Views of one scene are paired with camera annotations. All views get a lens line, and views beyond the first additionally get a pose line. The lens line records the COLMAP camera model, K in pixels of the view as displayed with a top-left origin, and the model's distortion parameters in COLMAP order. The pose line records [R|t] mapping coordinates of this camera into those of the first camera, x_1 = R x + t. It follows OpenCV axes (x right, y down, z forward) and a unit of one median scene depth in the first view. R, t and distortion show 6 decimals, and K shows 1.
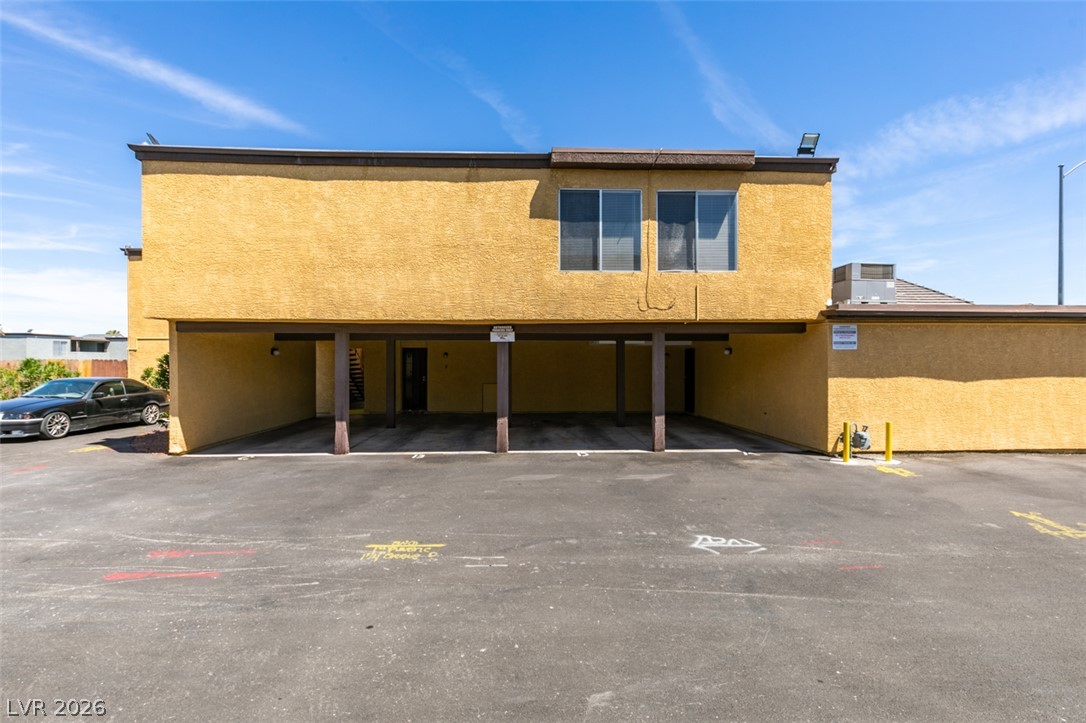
lens RADIAL K [[493.8, 0, 544.8], [0, 493.8, 365.9], [0, 0, 1]] dist [0.000214, -0.000736]
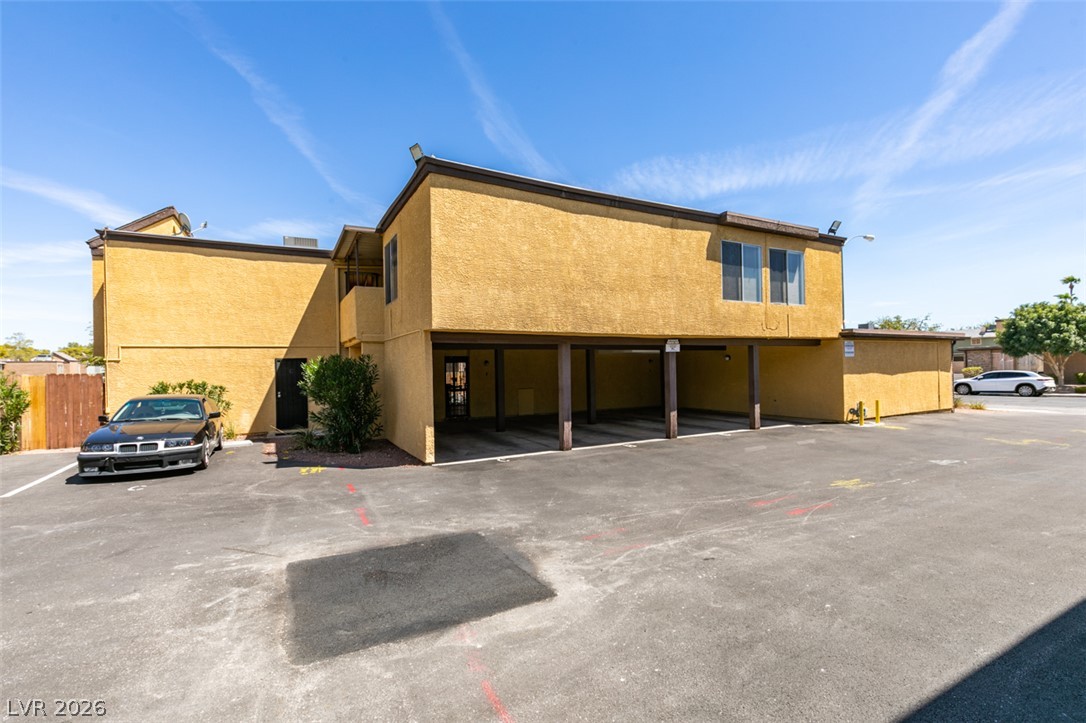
lens RADIAL K [[493.8, 0, 548.9], [0, 493.8, 367.0], [0, 0, 1]] dist [0.000214, -0.000736]
pose [[0.895495, -0.014398, 0.444839, -0.989164], [0.018878, 0.999806, -0.005644, -0.008556], [-0.444672, 0.013452, 0.895593, -0.005522]]
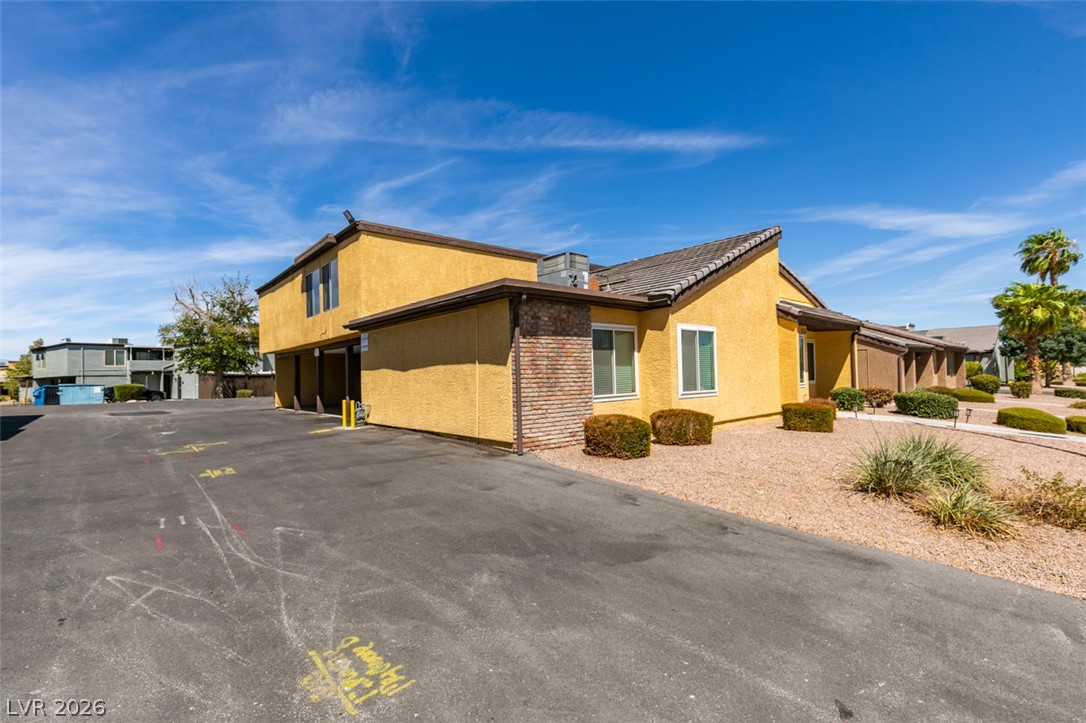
lens RADIAL K [[493.8, 0, 546.3], [0, 493.8, 360.5], [0, 0, 1]] dist [0.000214, -0.000736]
pose [[0.621063, -0.038189, -0.782830, 2.074652], [0.023667, 0.999271, -0.029971, 0.050569], [0.783404, 0.000086, 0.621513, 0.526950]]
